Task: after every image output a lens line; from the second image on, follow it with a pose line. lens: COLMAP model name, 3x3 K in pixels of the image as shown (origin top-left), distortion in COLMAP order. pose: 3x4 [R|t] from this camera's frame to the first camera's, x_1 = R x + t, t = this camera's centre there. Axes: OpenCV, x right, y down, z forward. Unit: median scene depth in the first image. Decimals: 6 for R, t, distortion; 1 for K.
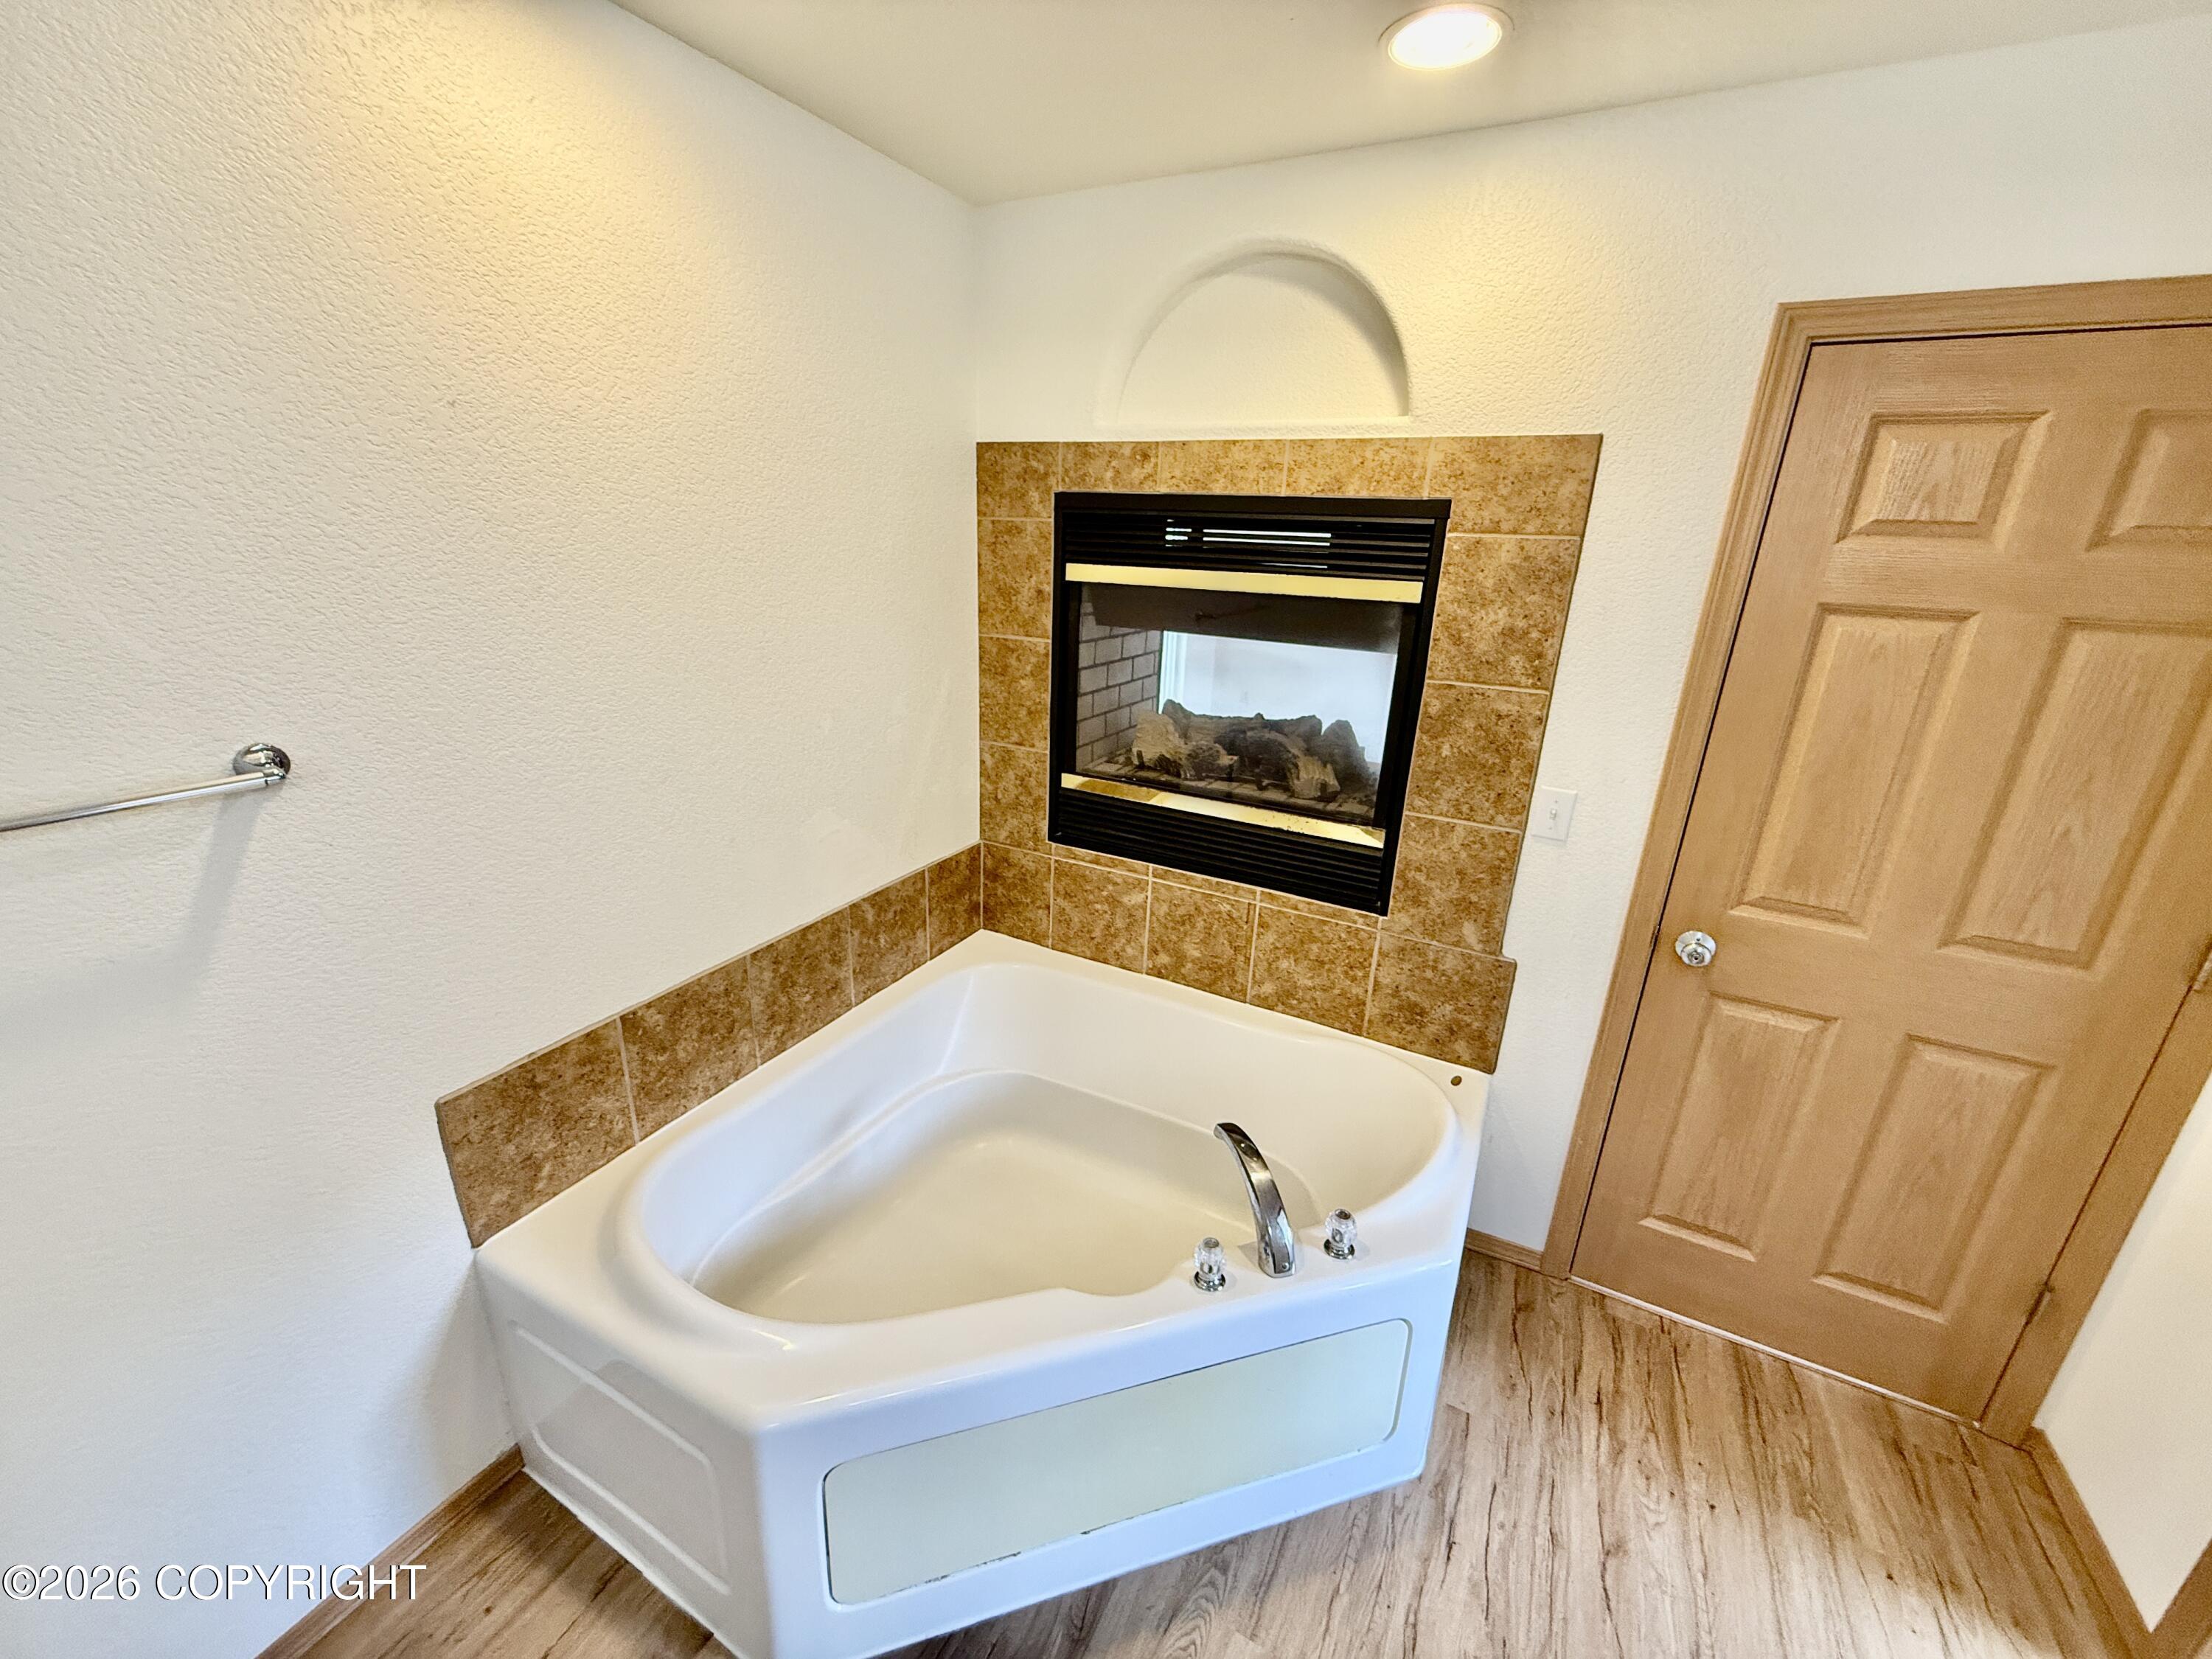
lens RADIAL K [[876.8, 0, 1095.5], [0, 876.8, 825.7], [0, 0, 1]] dist [0.000211, 0.000083]
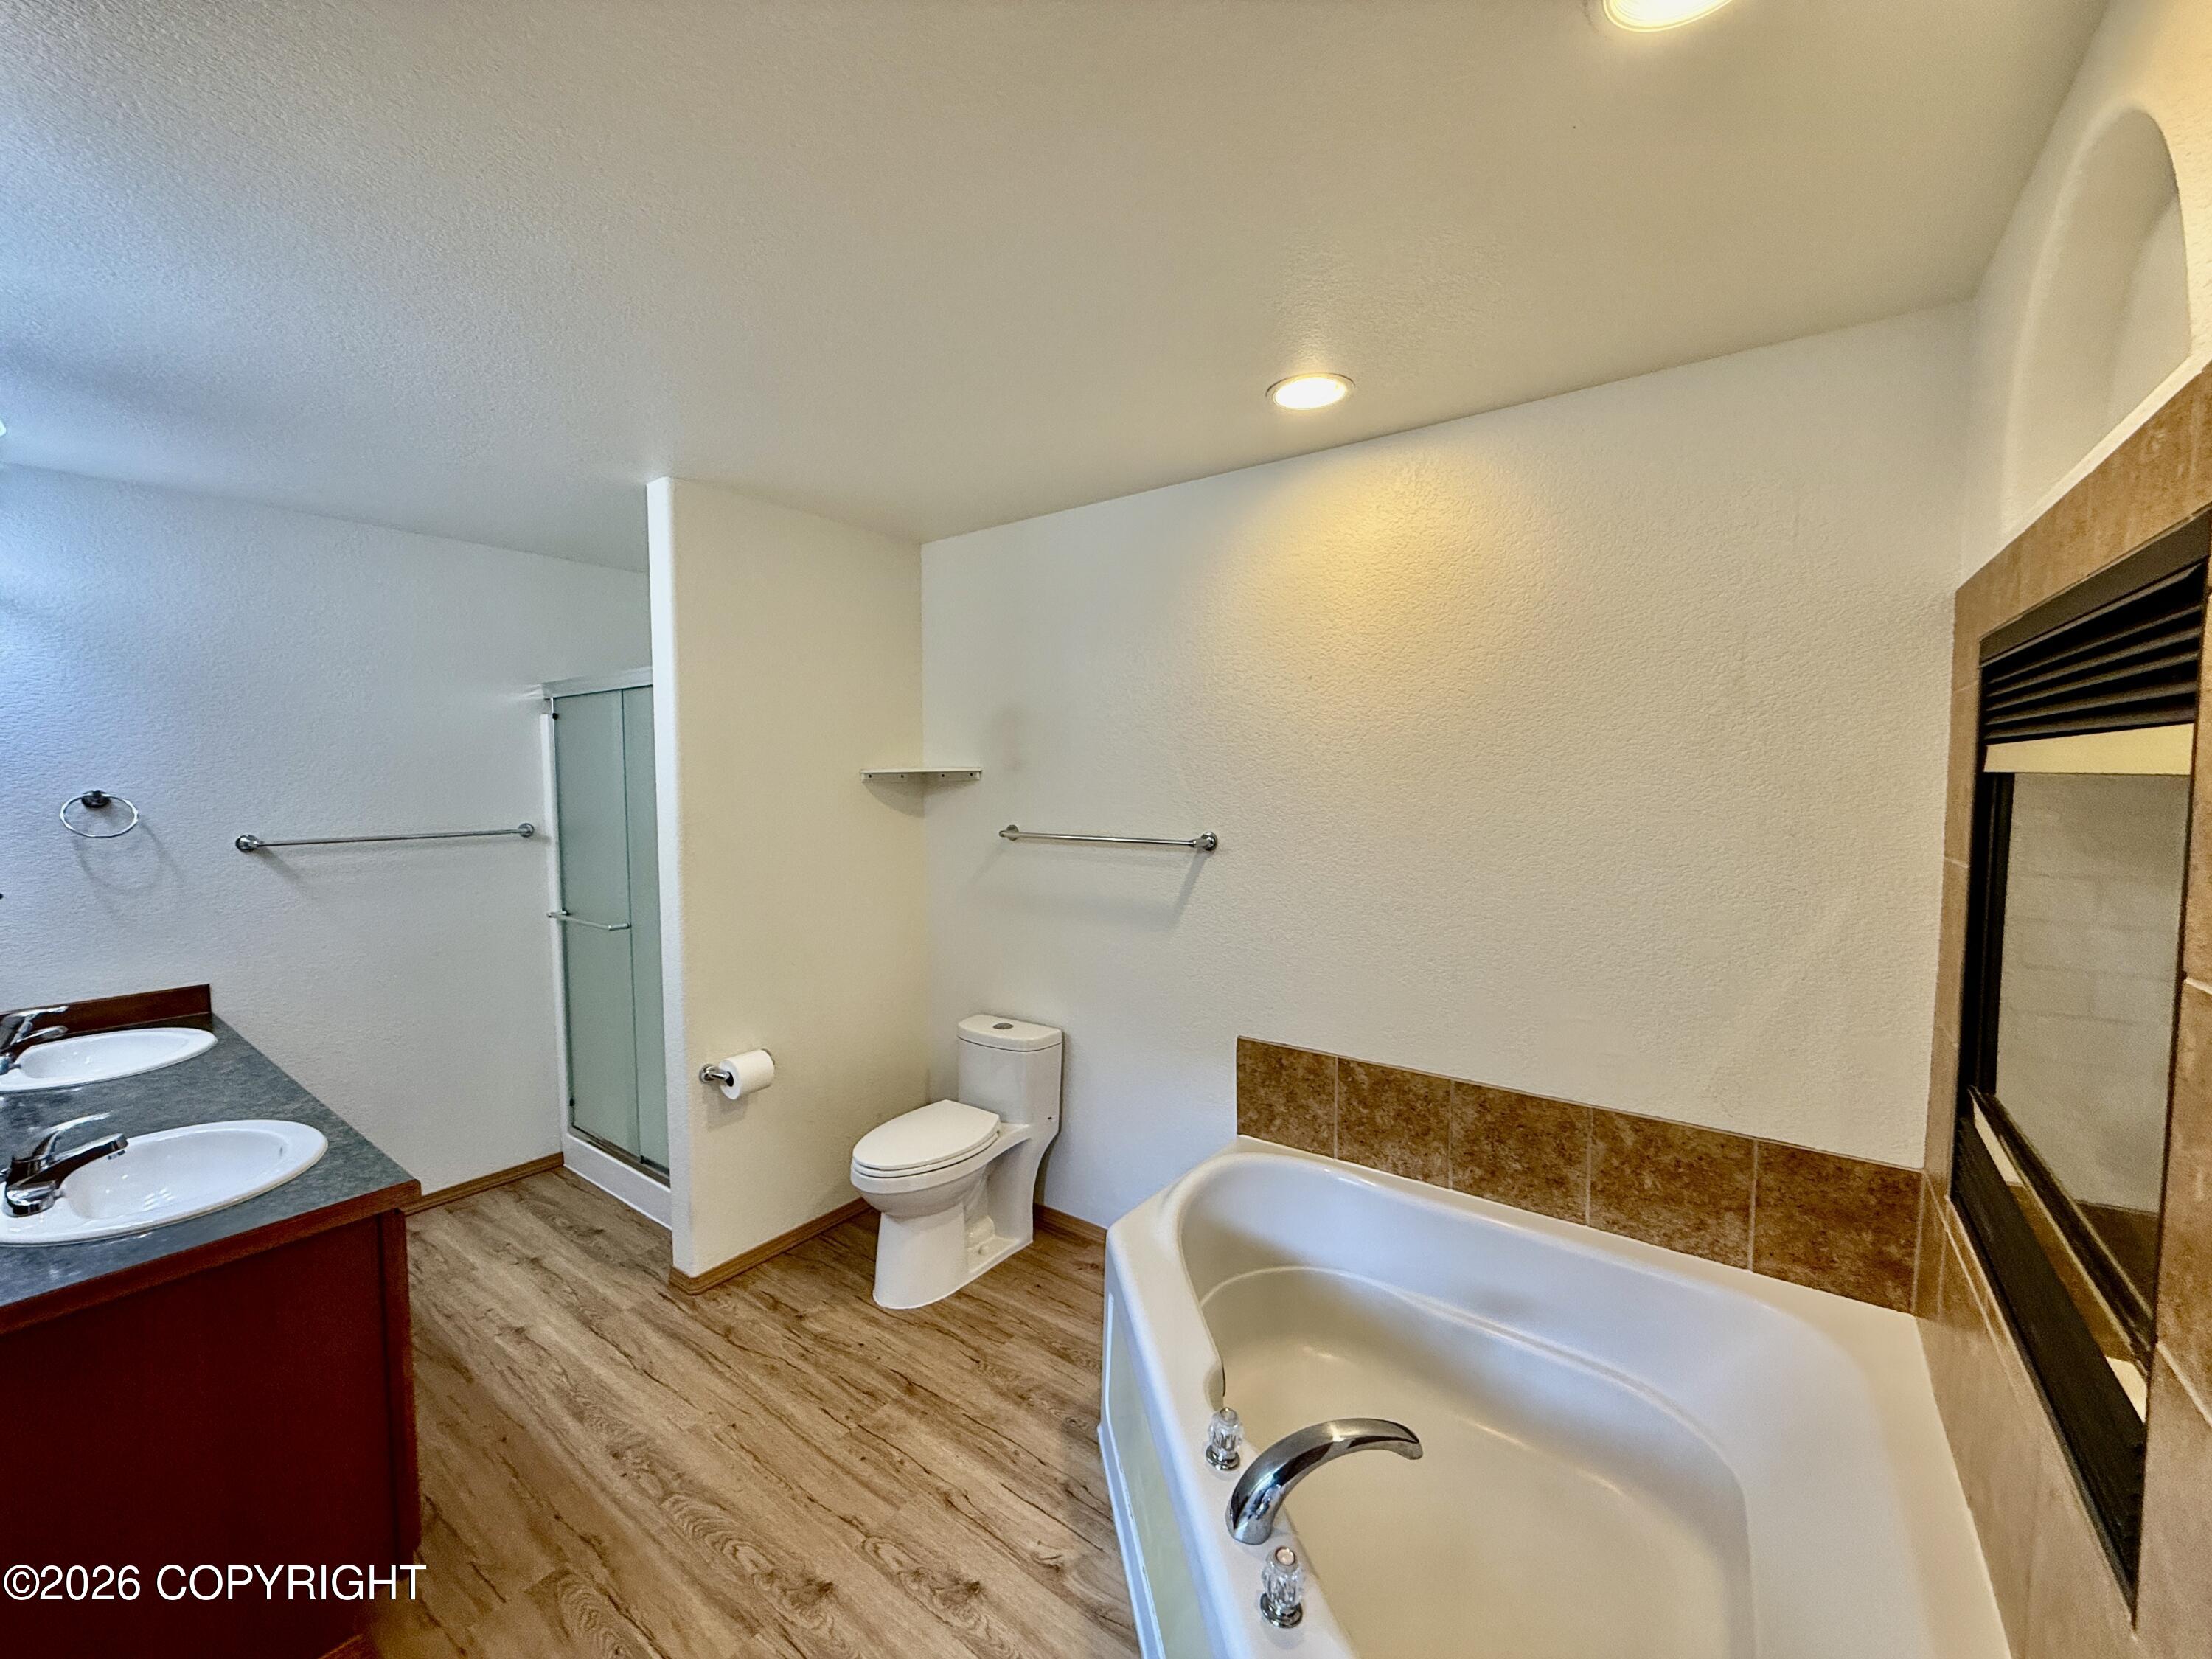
lens RADIAL K [[876.8, 0, 1095.5], [0, 876.8, 825.7], [0, 0, 1]] dist [0.000211, 0.000083]
pose [[-0.157563, 0.025767, -0.987173, 0.745147], [-0.312667, 0.946927, 0.074622, -0.101363], [0.936703, 0.320414, -0.141144, 0.557550]]
